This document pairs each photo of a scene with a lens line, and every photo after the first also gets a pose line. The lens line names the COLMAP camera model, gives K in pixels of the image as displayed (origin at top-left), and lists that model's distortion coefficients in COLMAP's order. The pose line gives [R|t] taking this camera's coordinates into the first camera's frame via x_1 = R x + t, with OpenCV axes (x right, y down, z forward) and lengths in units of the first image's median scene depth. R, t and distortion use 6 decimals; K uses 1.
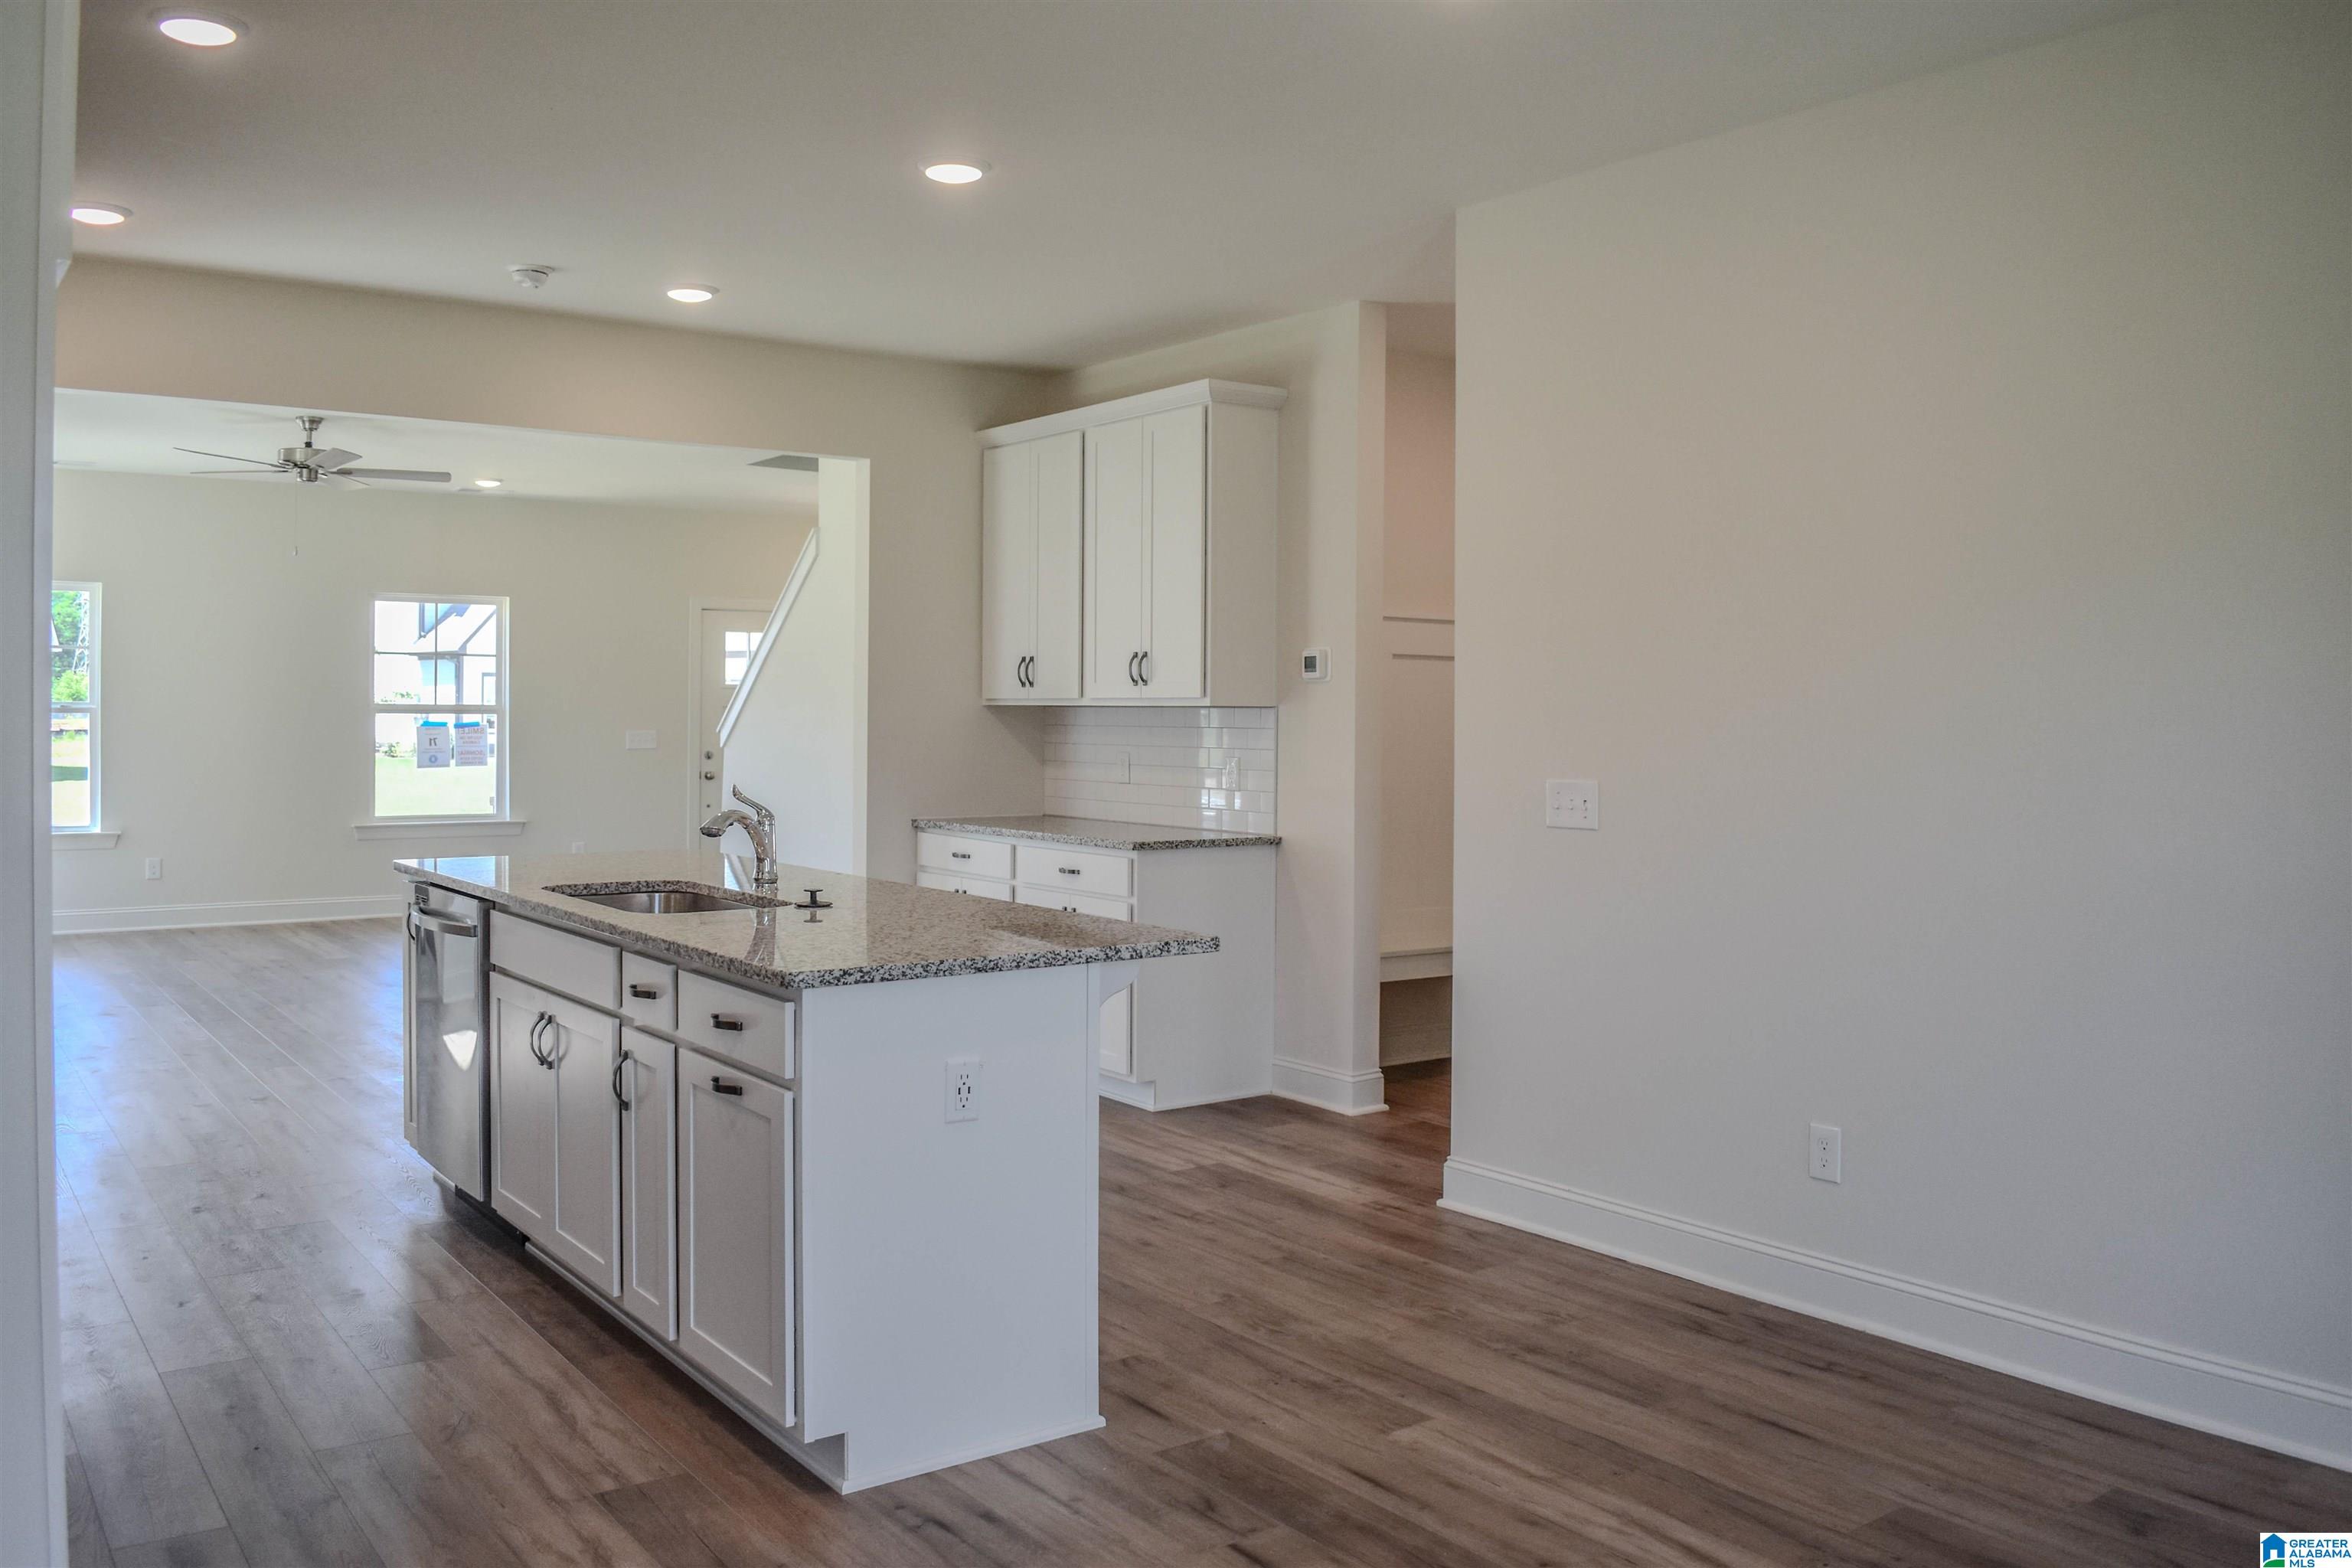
lens RADIAL K [[1875.2, 0, 1174.6], [0, 1875.2, 755.0], [0, 0, 1]] dist [-0.083277, -0.003173]
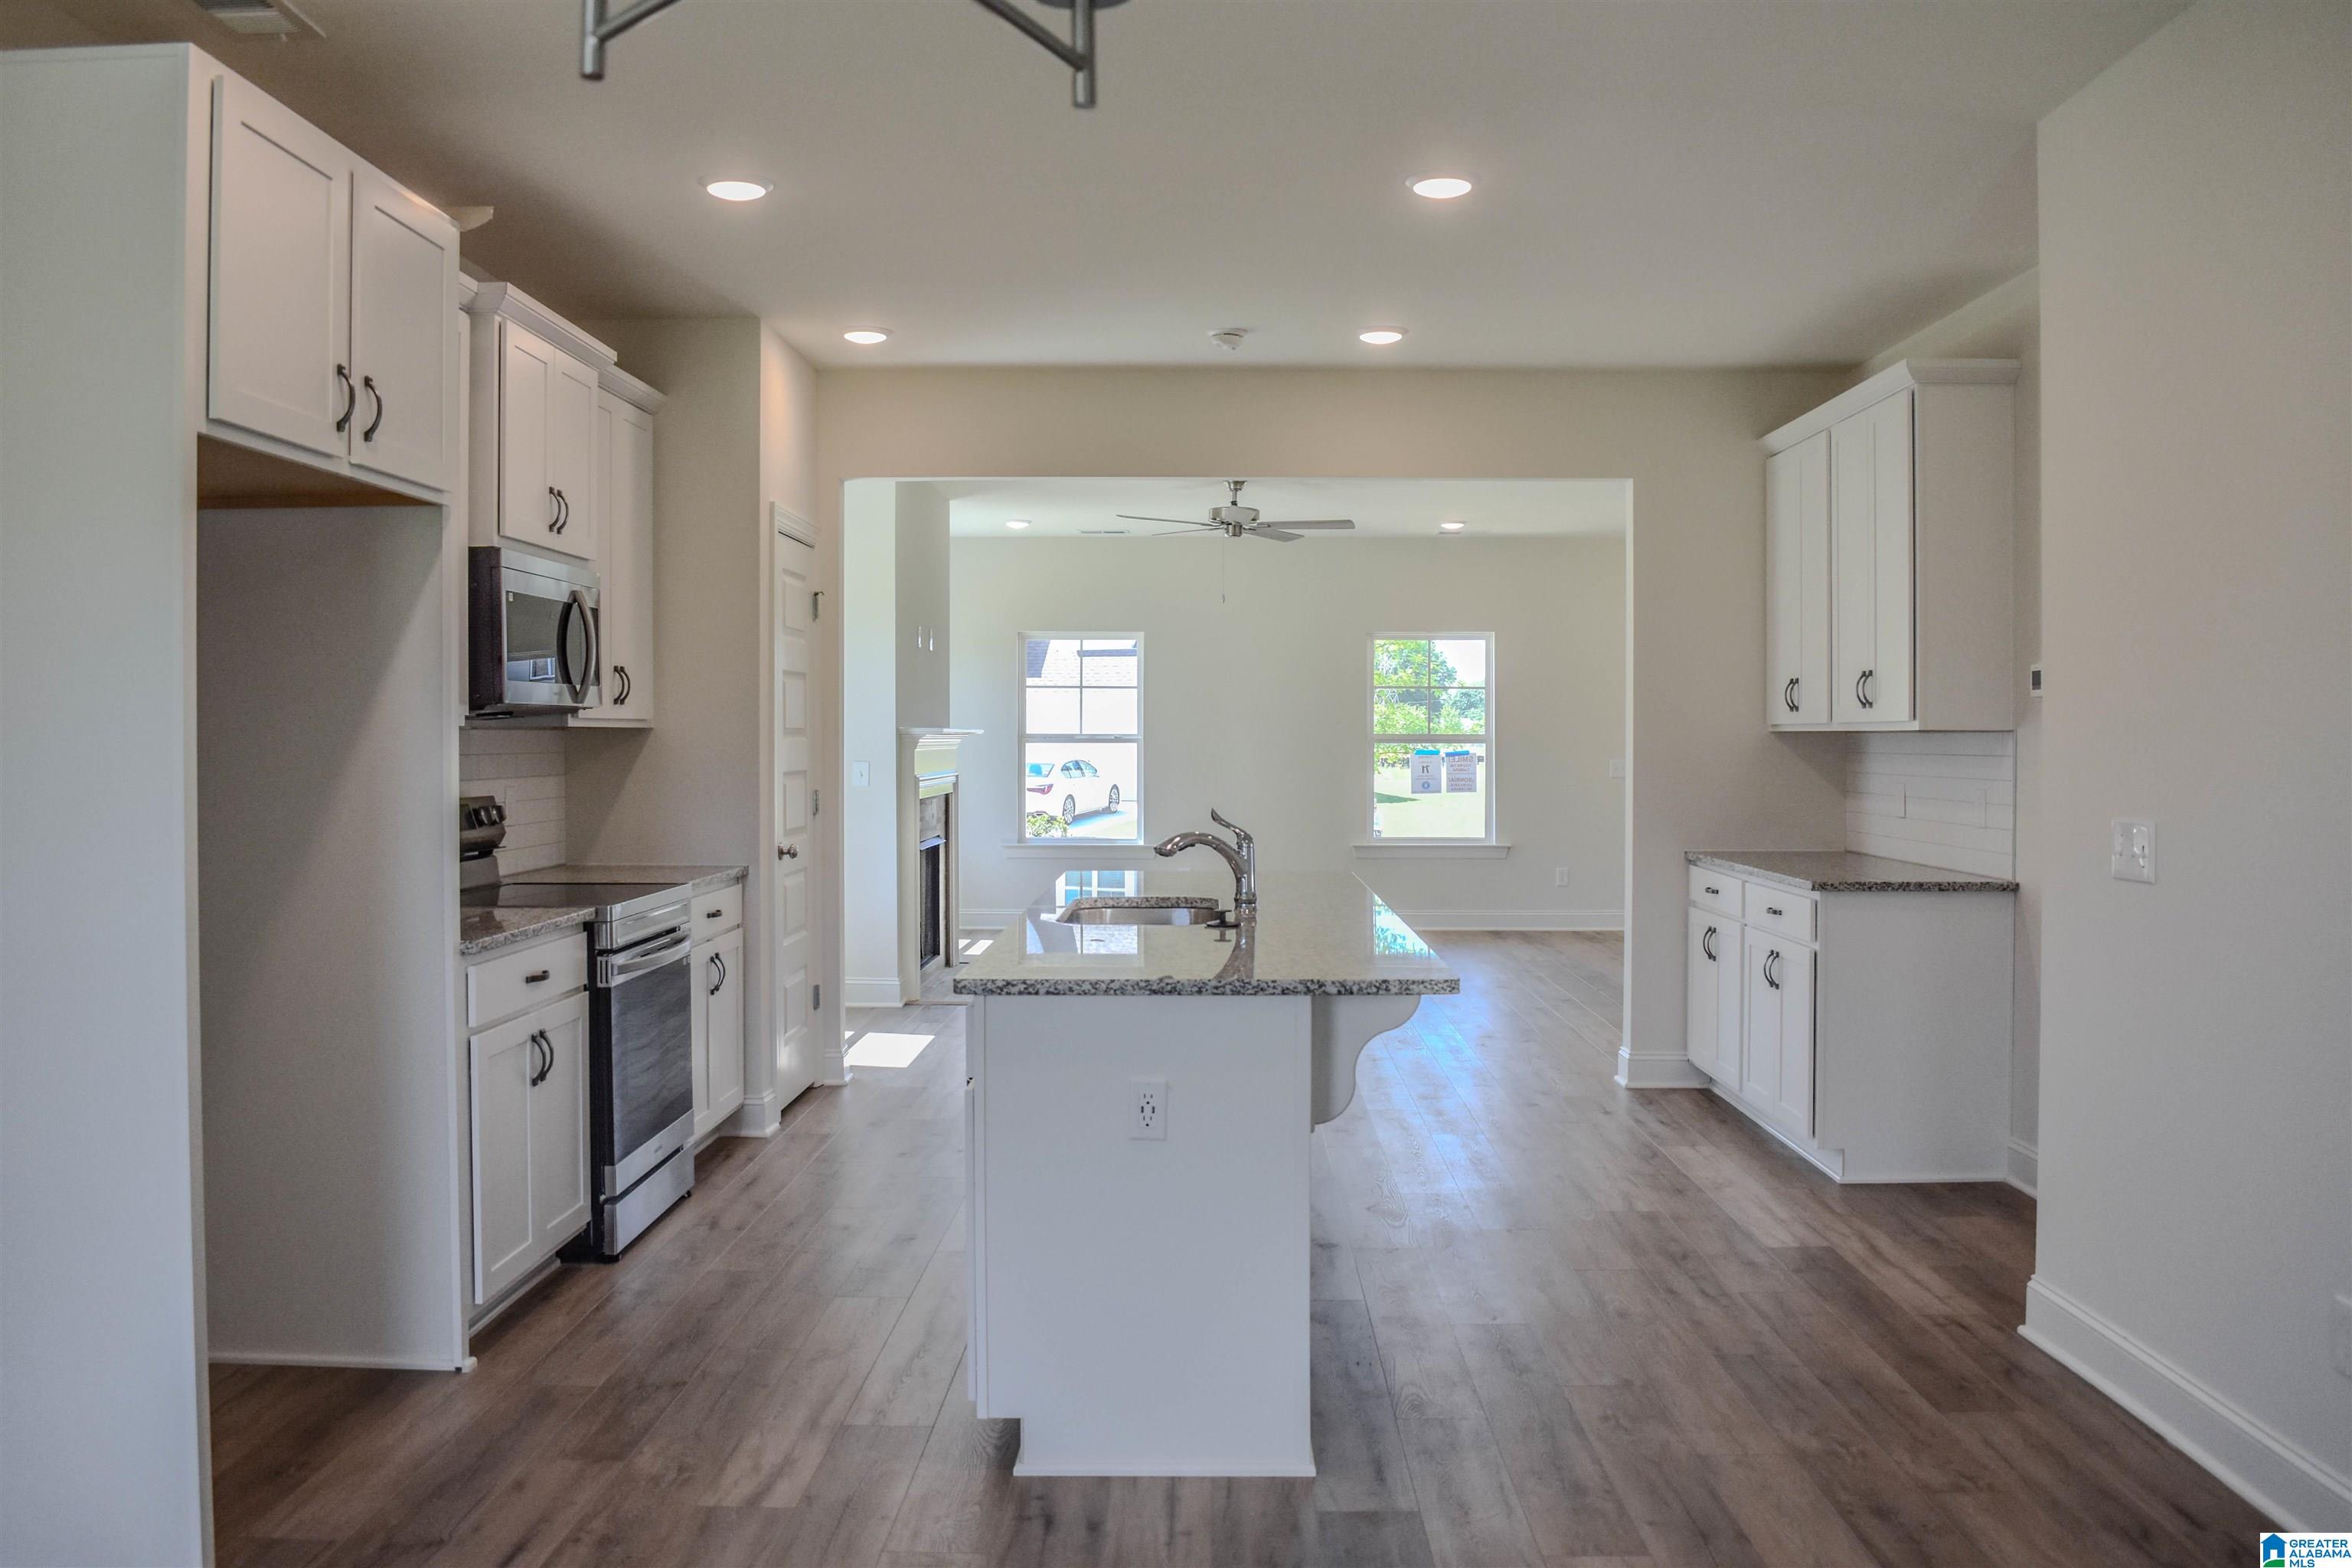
lens RADIAL K [[1858.6, 0, 1176.0], [0, 1858.6, 784.0], [0, 0, 1]] dist [-0.077619, 0.000367]
pose [[0.796585, 0.008556, -0.604465, 0.326774], [-0.008762, 0.999958, 0.002608, -0.000353], [0.604462, 0.003219, 0.796627, 0.131304]]
